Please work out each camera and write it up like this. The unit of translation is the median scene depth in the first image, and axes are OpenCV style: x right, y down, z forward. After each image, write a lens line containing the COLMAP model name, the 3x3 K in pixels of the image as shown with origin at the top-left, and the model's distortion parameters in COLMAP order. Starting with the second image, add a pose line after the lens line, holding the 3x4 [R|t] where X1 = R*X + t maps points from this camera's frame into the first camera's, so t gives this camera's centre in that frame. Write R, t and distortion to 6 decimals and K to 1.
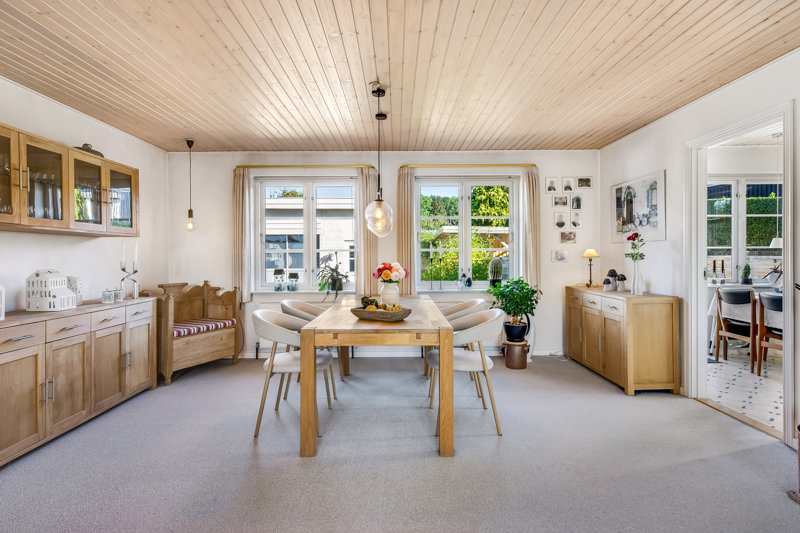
lens RADIAL K [[450.5, 0, 404.8], [0, 450.5, 254.5], [0, 0, 1]] dist [0.019153, -0.000664]
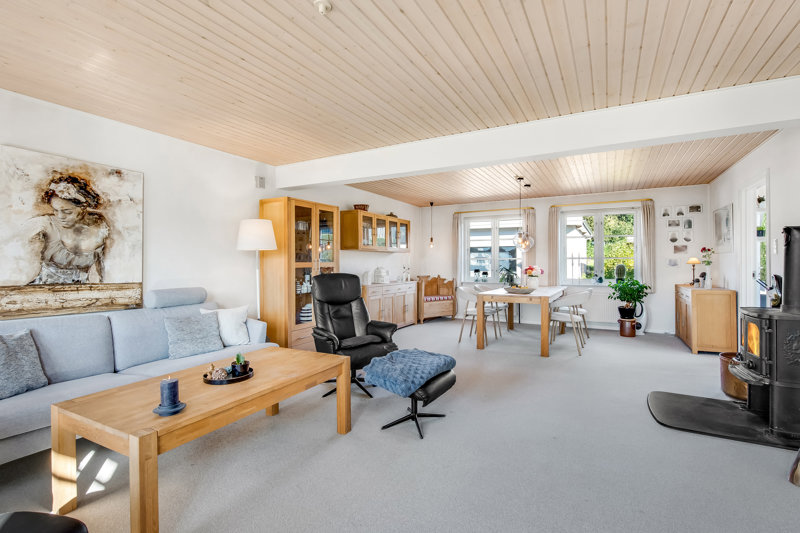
lens RADIAL K [[373.3, 0, 400.9], [0, 373.3, 262.9], [0, 0, 1]] dist [0.004168, -0.000009]
pose [[0.870943, 0.005860, -0.491349, 0.187923], [-0.004066, 0.999981, 0.004718, 0.001626], [0.491367, -0.002111, 0.870950, -0.434002]]
